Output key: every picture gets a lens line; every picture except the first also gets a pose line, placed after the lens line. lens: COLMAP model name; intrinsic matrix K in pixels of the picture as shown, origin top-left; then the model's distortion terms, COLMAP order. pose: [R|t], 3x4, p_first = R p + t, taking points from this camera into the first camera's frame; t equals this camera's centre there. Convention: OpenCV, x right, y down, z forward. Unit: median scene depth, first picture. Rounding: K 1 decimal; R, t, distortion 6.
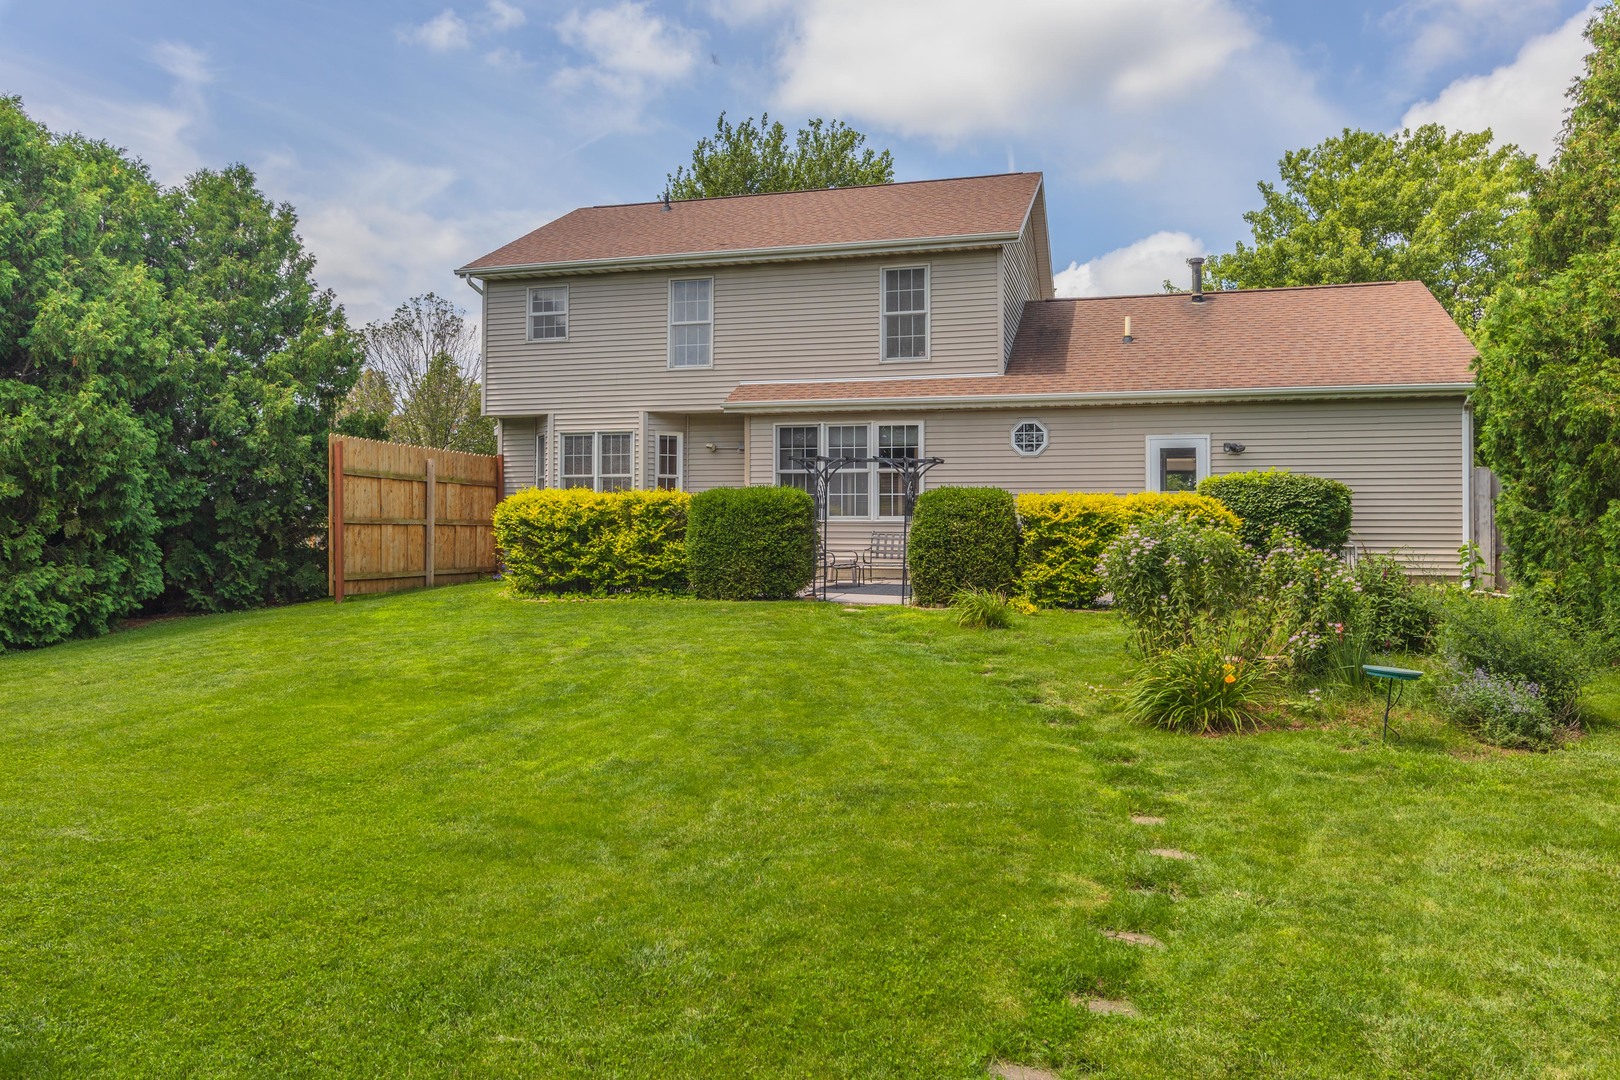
lens RADIAL K [[1187.0, 0, 809.6], [0, 1187.0, 504.3], [0, 0, 1]] dist [0.004448, -0.002254]
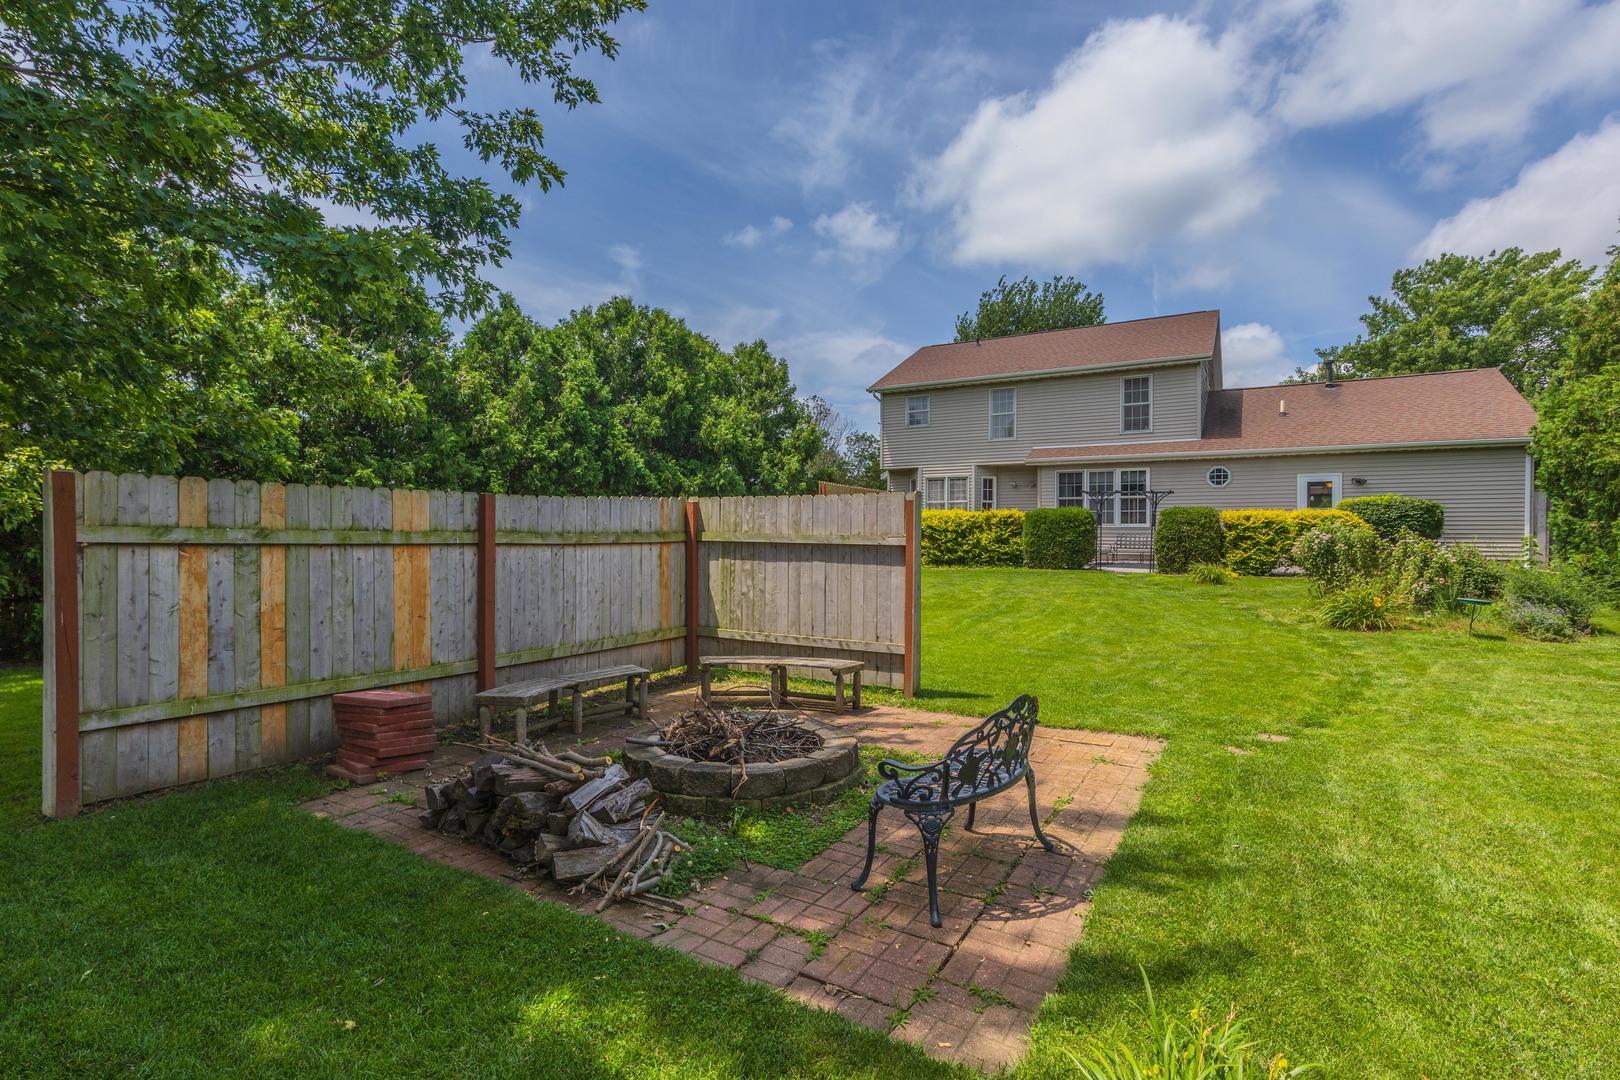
lens RADIAL K [[787.2, 0, 810.0], [0, 787.2, 540.0], [0, 0, 1]] dist [0.022069, -0.010567]
pose [[0.972612, 0.001835, -0.232426, -0.119356], [0.004926, 0.999582, 0.028502, -0.001319], [0.232381, -0.028866, 0.972196, -0.231513]]
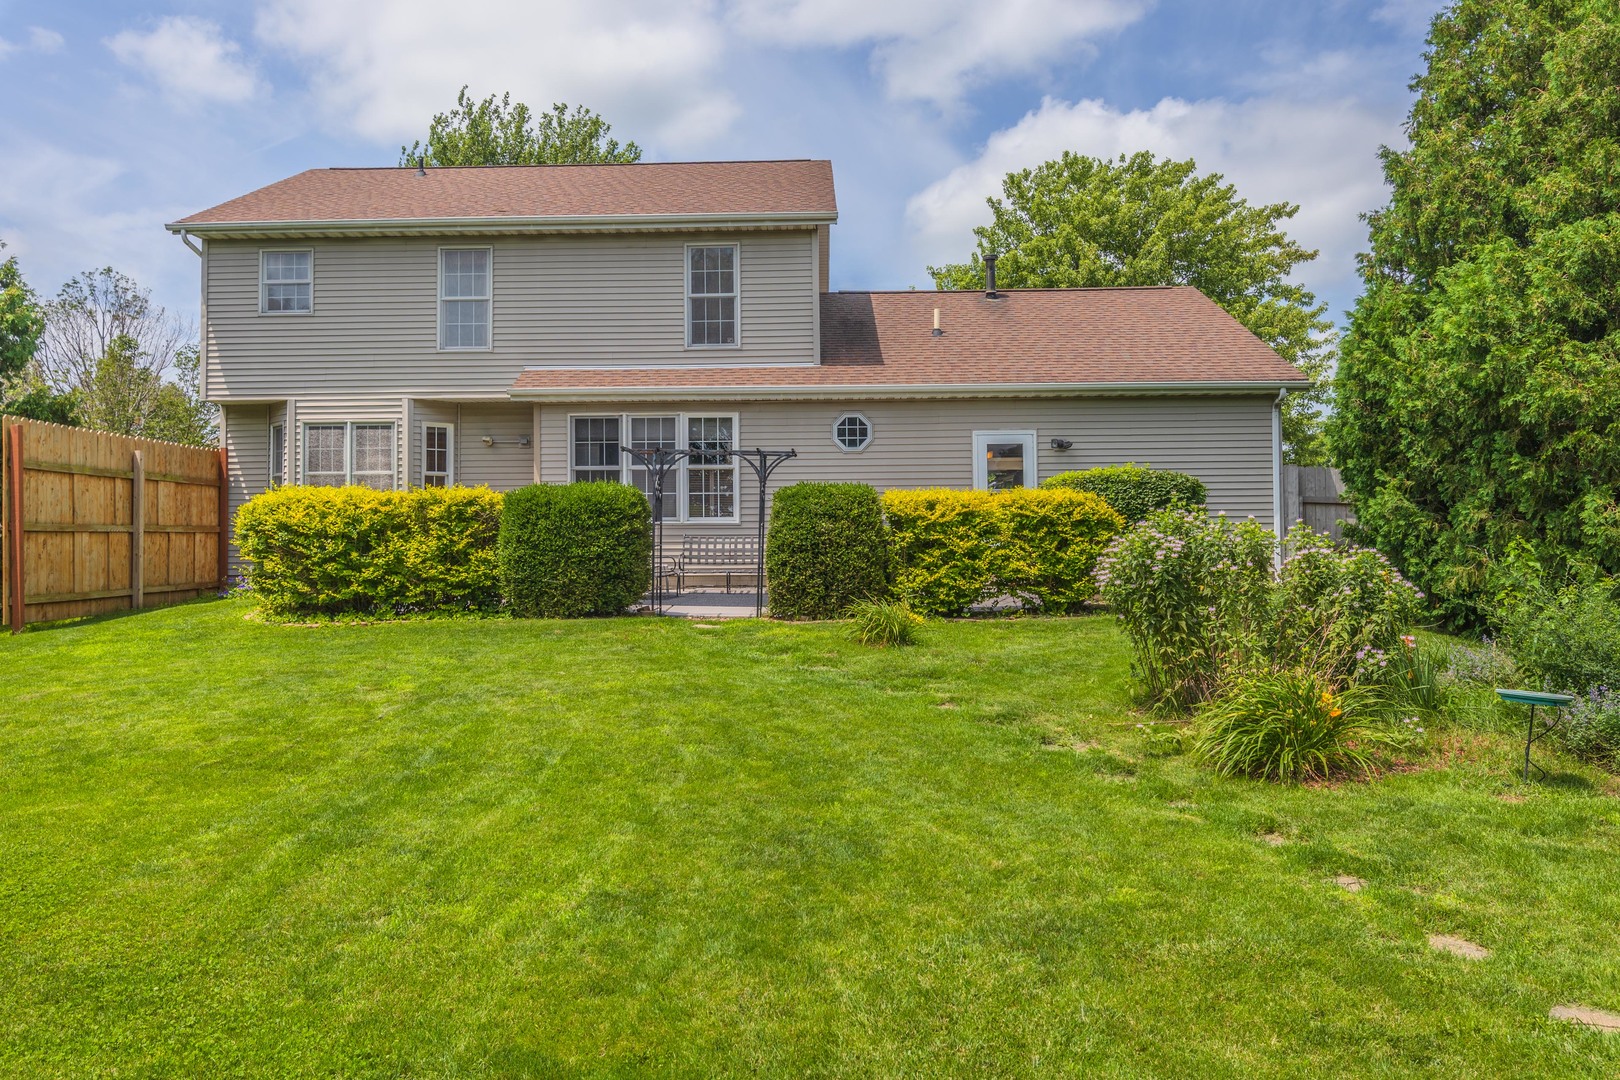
lens RADIAL K [[1122.8, 0, 767.4], [0, 1122.8, 494.5], [0, 0, 1]] dist [0.005058, 0.001070]
pose [[0.970833, -0.001961, 0.239750, -0.093147], [0.004969, 0.999916, -0.011940, 0.003161], [-0.239707, 0.012783, 0.970761, 0.162203]]
